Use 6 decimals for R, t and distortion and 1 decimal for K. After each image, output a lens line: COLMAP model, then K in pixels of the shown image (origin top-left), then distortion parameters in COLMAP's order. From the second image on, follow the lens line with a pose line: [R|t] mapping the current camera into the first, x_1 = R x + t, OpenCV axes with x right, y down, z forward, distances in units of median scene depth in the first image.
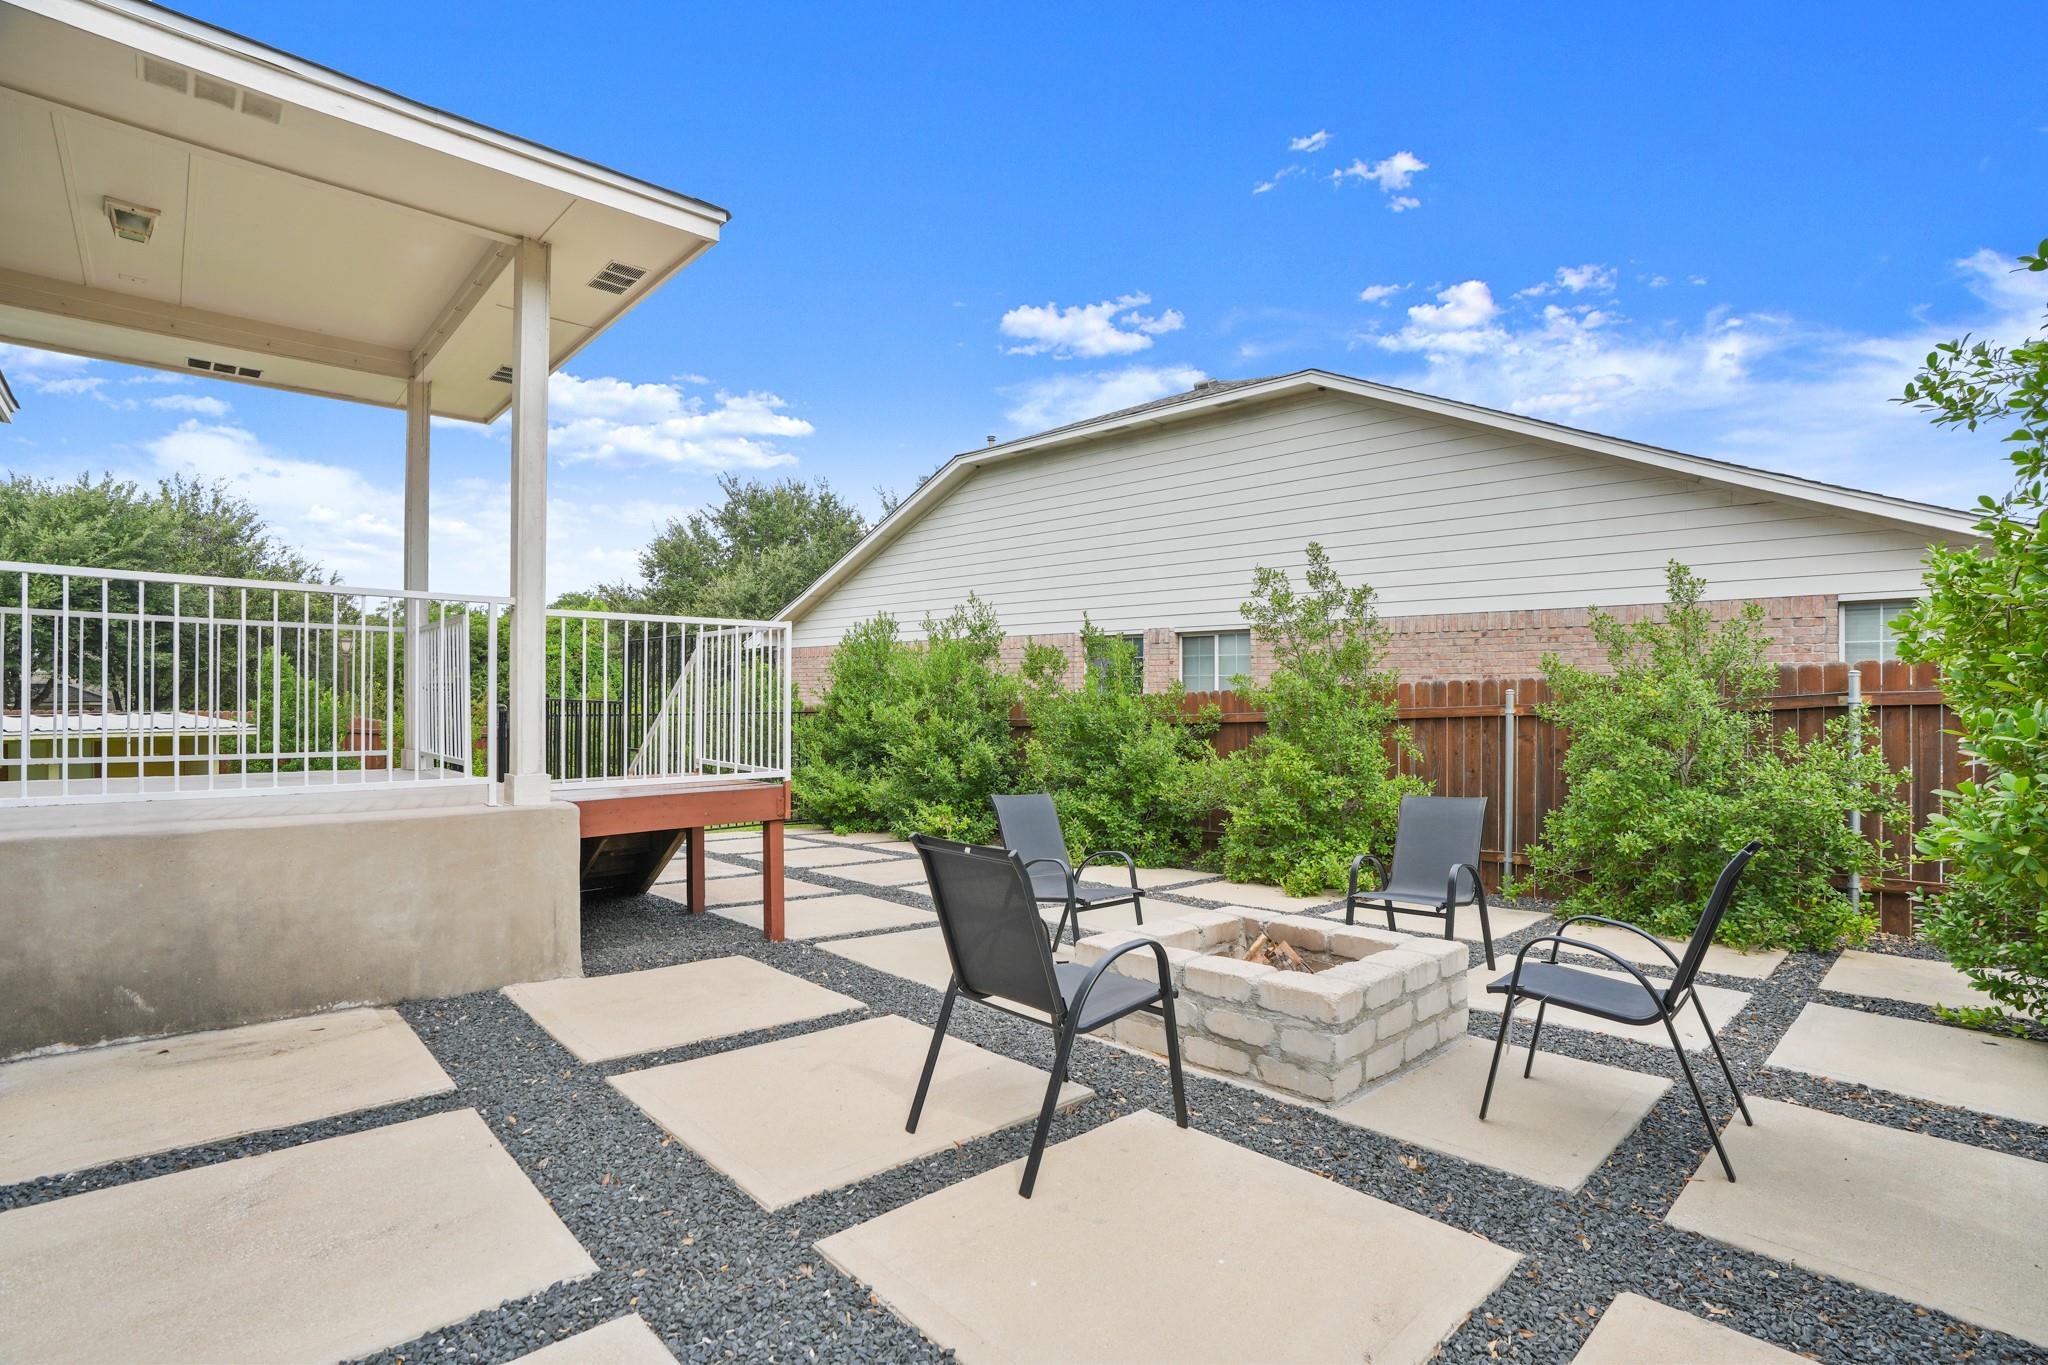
lens RADIAL K [[940.9, 0, 1028.8], [0, 940.9, 692.3], [0, 0, 1]] dist [-0.010376, 0.000792]
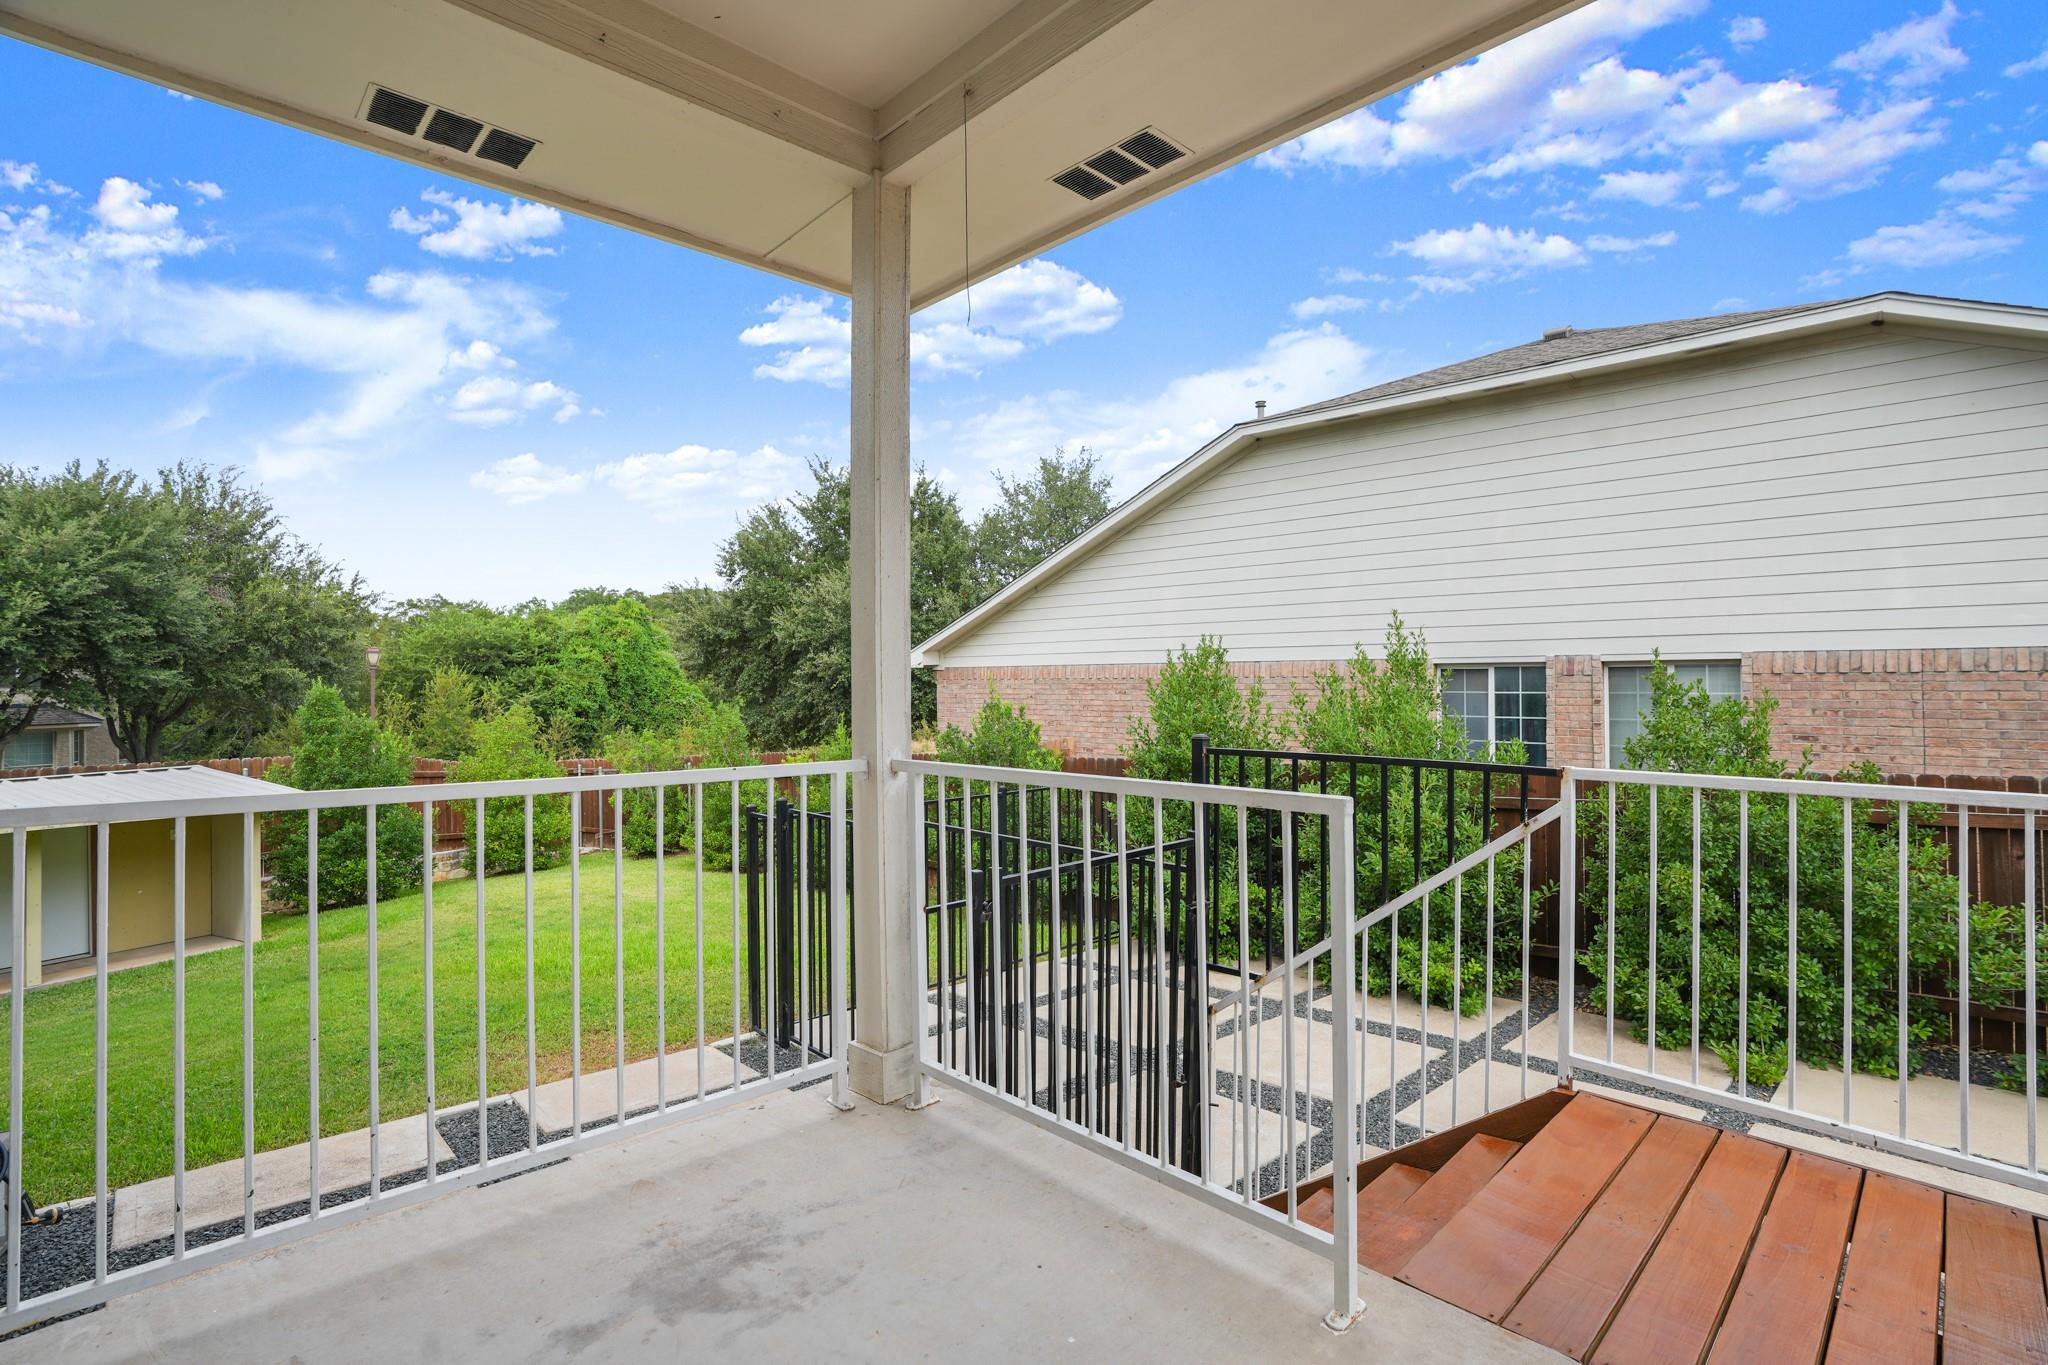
lens RADIAL K [[940.9, 0, 1030.4], [0, 940.9, 669.5], [0, 0, 1]] dist [-0.010376, 0.000792]
pose [[0.999857, -0.010758, 0.013048, -0.148725], [0.010882, 0.999895, -0.009522, -0.027140], [-0.012944, 0.009663, 0.999870, 0.135273]]
